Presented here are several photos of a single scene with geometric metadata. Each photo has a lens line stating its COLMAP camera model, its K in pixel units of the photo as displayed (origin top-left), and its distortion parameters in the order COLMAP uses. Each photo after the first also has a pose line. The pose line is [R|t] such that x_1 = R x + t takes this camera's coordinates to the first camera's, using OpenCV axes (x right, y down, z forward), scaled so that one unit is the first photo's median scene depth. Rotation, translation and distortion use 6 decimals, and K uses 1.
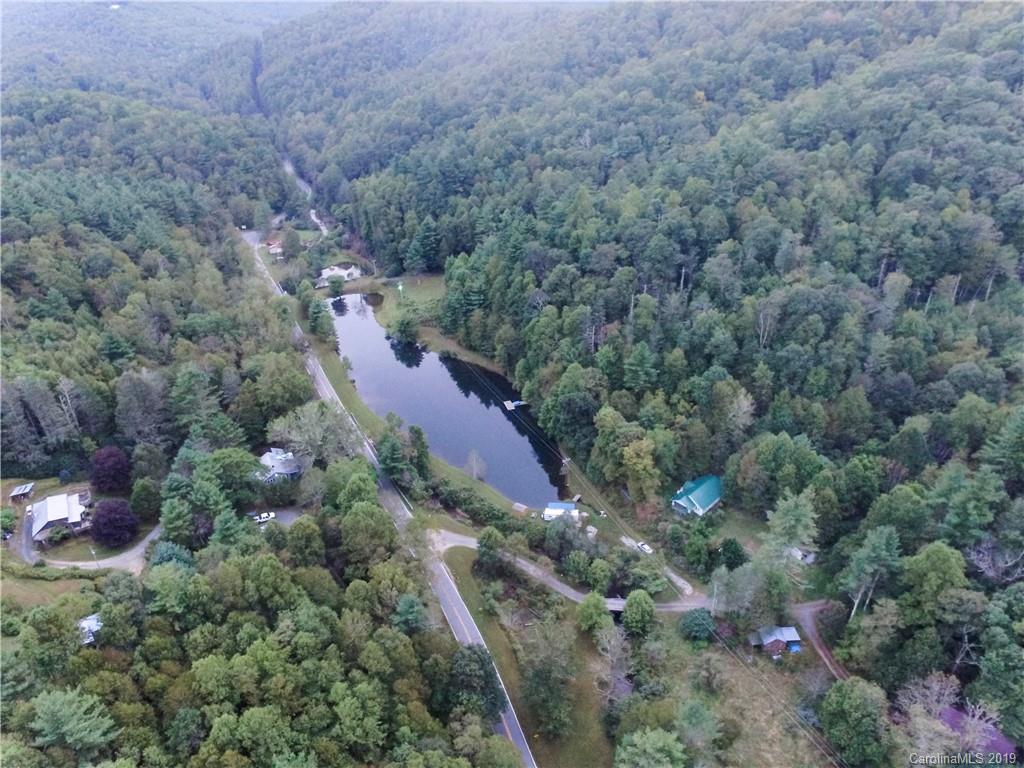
lens RADIAL K [[701.2, 0, 509.6], [0, 701.2, 391.5], [0, 0, 1]] dist [-0.122958, 0.093251]
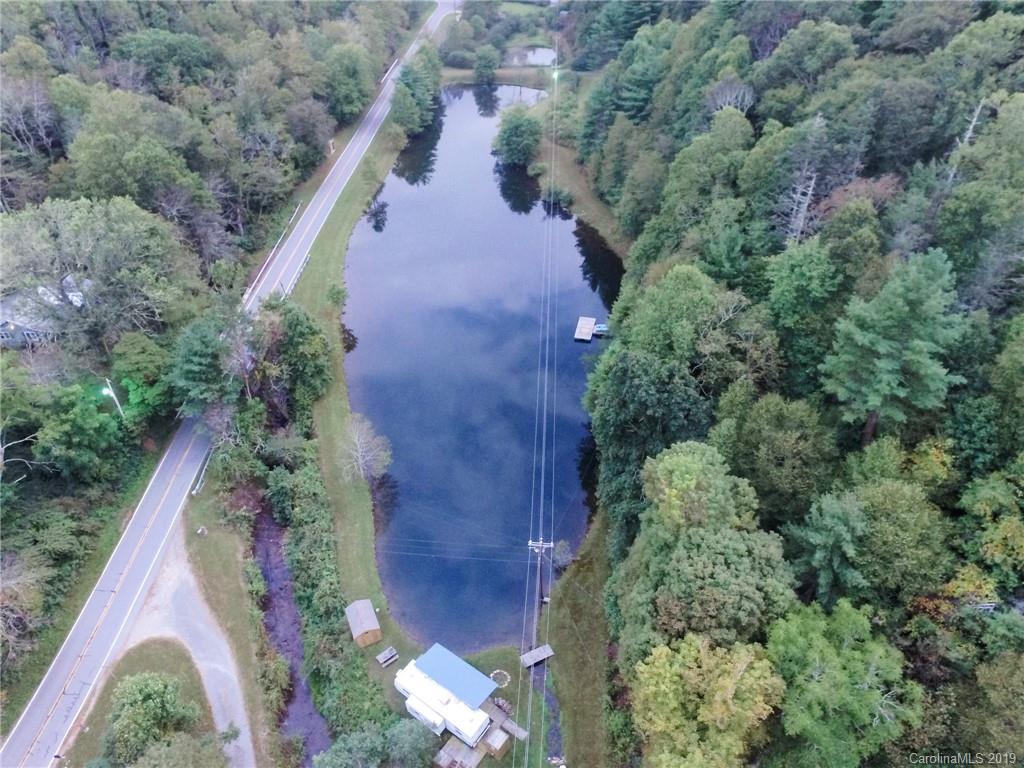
lens RADIAL K [[701.2, 0, 509.6], [0, 701.2, 391.5], [0, 0, 1]] dist [-0.122958, 0.093251]
pose [[0.868756, 0.336629, -0.363242, 0.165523], [-0.267062, 0.936121, 0.228812, -0.039049], [0.417063, -0.101773, 0.903161, 0.723855]]
